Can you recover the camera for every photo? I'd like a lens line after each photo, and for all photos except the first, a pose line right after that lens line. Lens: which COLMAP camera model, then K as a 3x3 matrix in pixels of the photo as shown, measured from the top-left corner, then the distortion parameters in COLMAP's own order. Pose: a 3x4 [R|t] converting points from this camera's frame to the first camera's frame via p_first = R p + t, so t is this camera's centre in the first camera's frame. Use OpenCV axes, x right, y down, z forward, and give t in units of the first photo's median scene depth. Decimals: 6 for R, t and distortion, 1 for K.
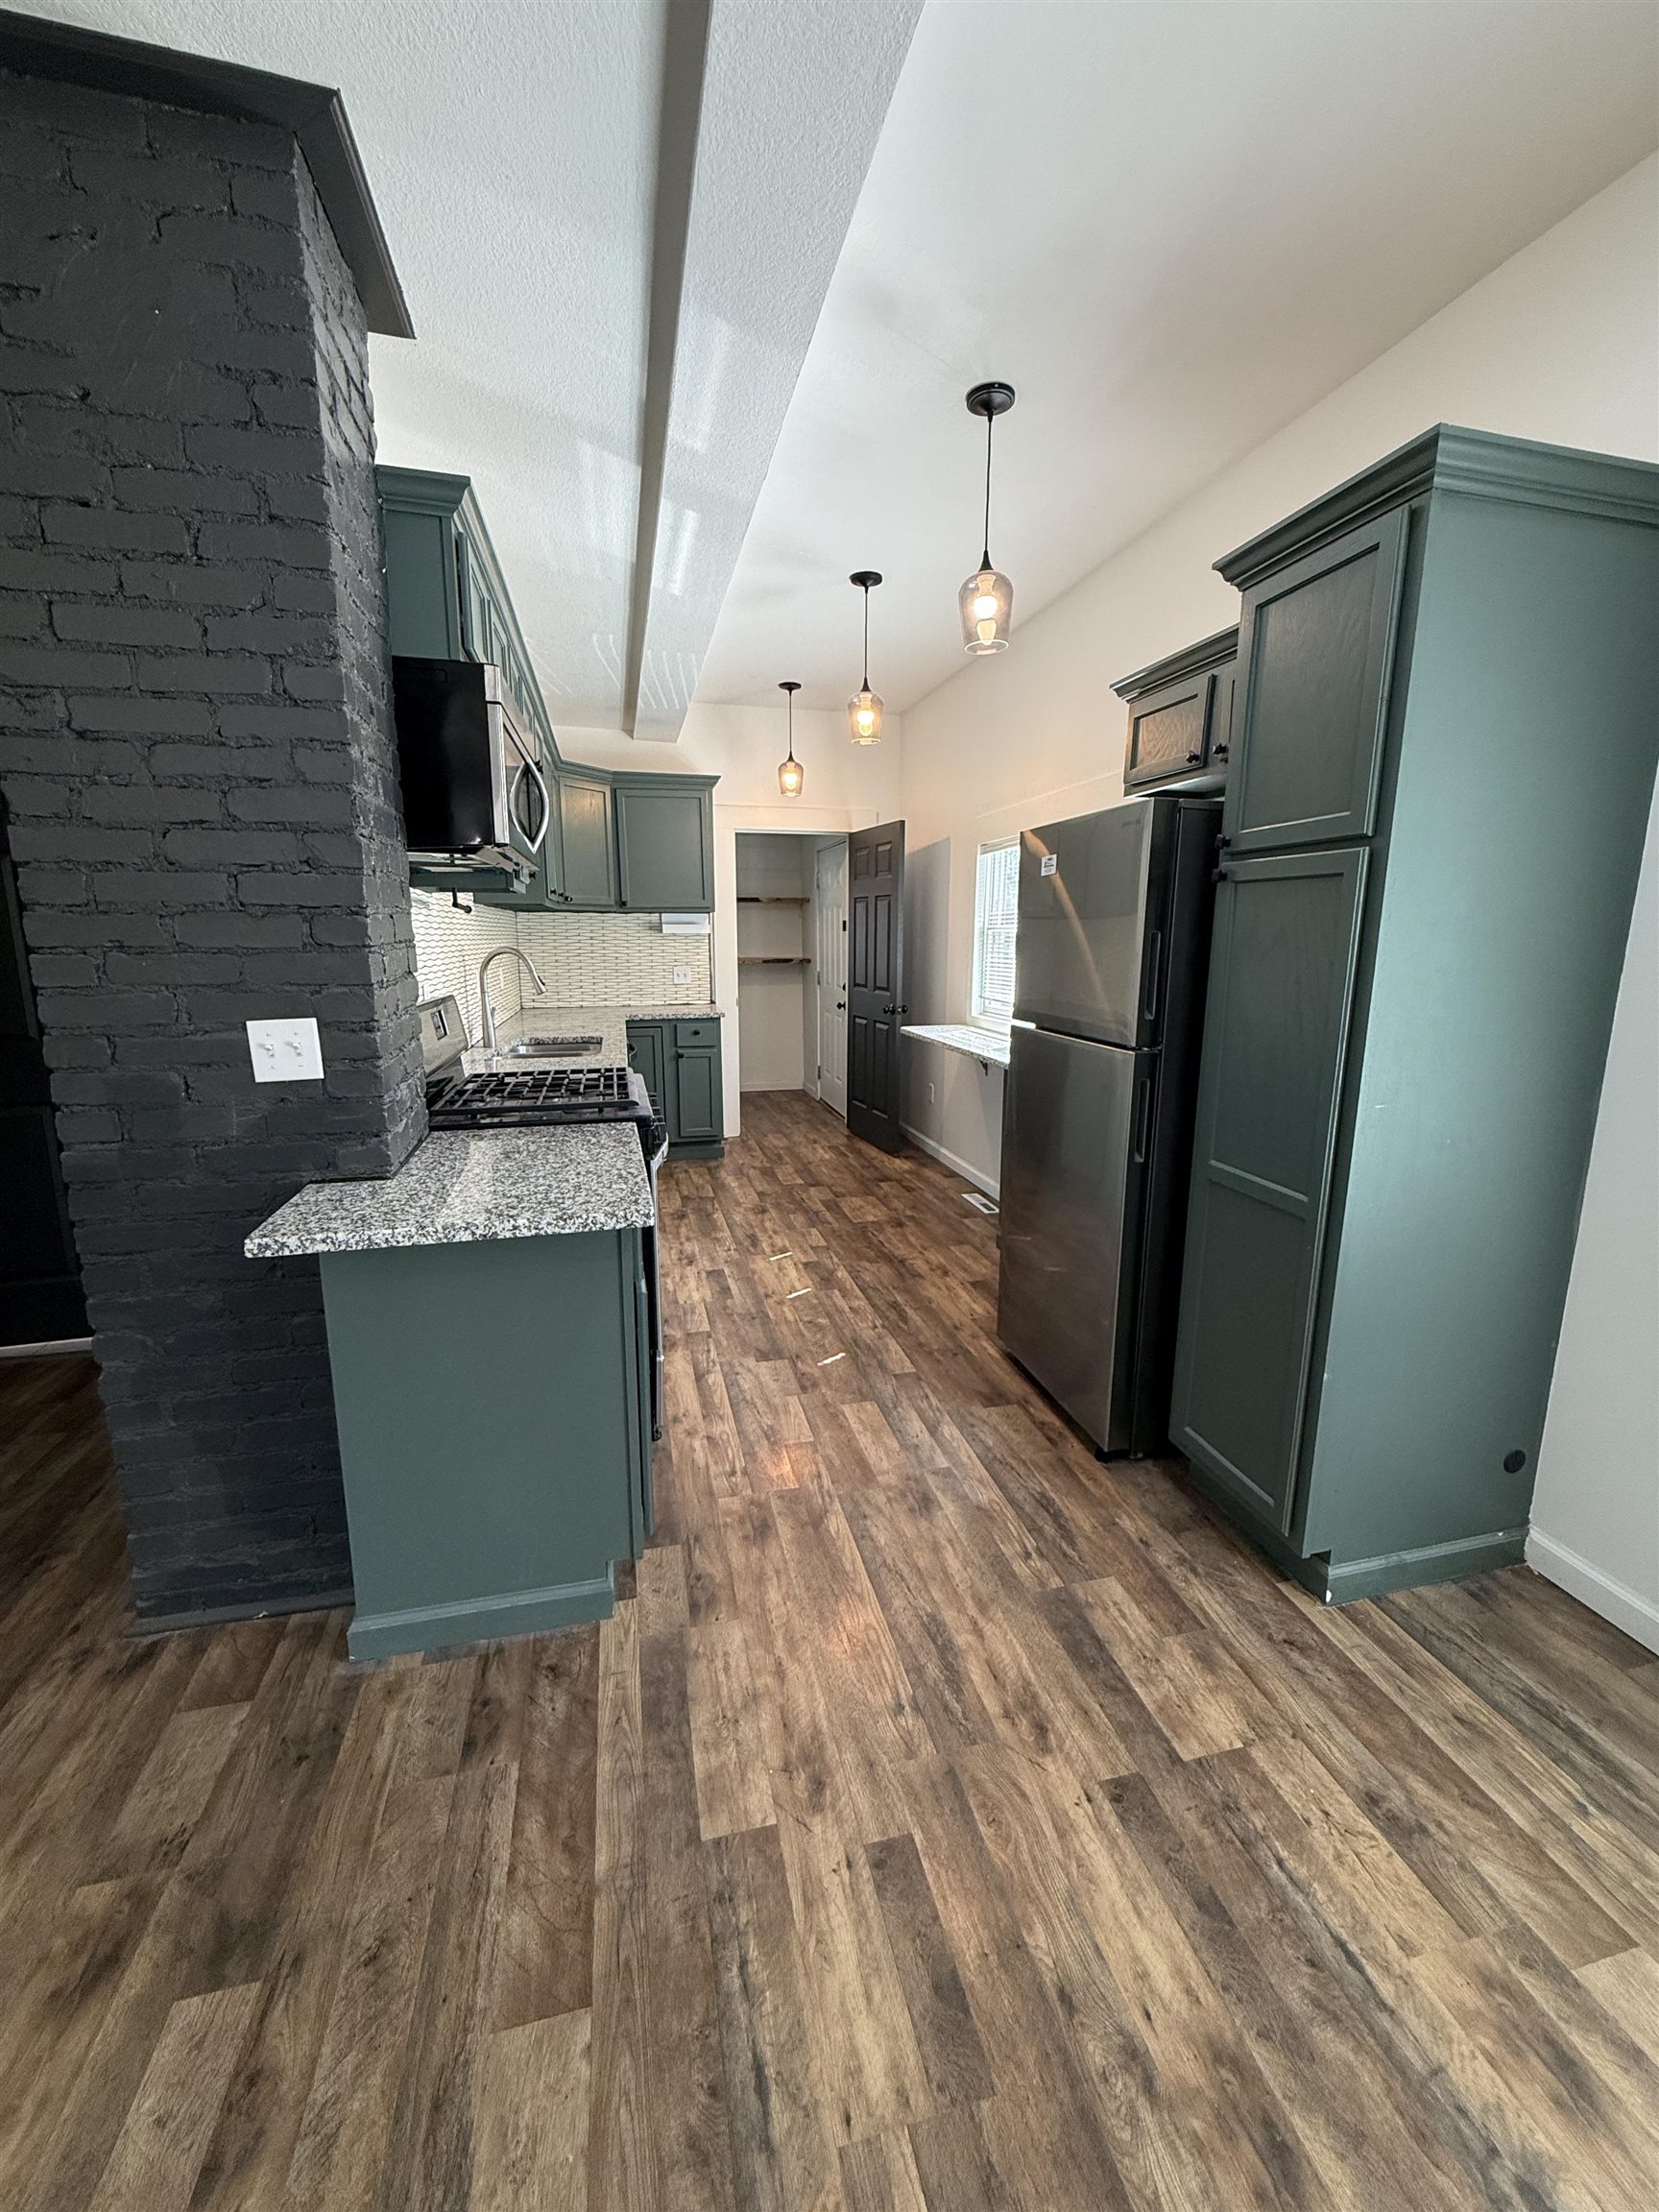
lens RADIAL K [[884.0, 0, 835.1], [0, 884.0, 1103.2], [0, 0, 1]] dist [0.000994, 0.000136]
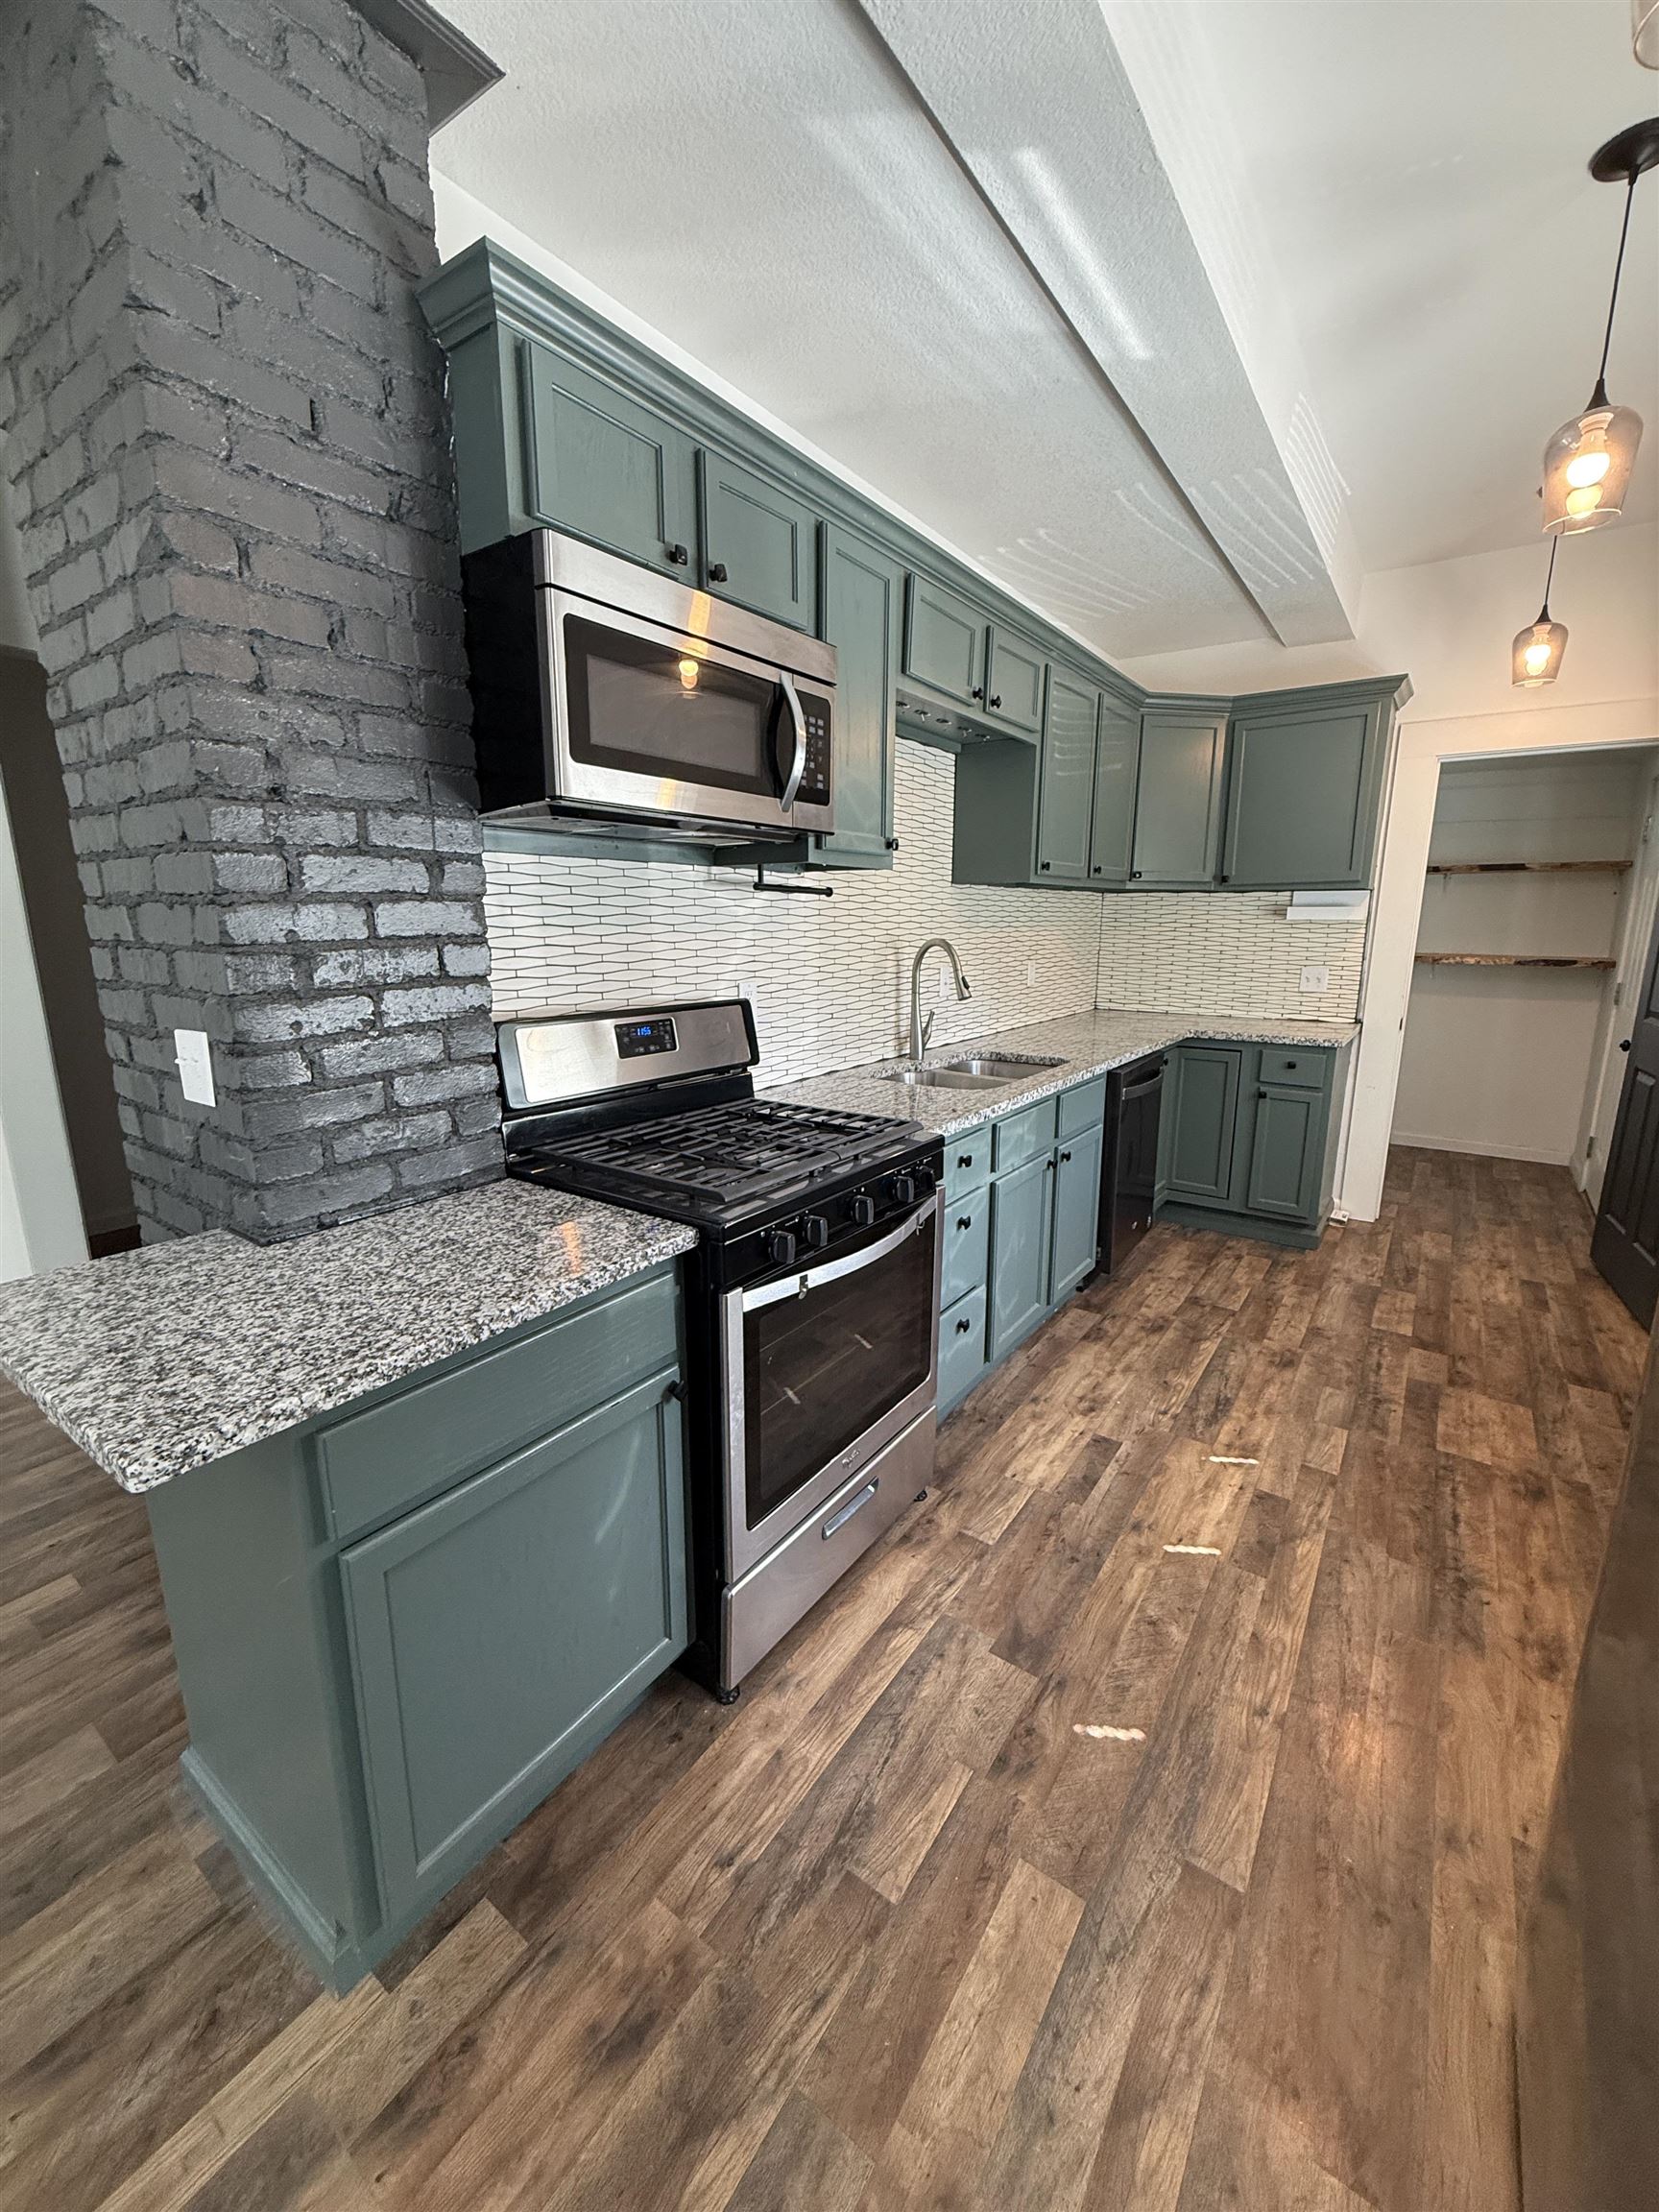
lens RADIAL K [[884.0, 0, 826.1], [0, 884.0, 1101.3], [0, 0, 1]] dist [0.000994, 0.000136]
pose [[0.651122, 0.157180, -0.742519, 0.171434], [-0.144195, 0.986121, 0.082301, -0.080214], [0.745150, 0.053480, 0.664750, 0.390065]]
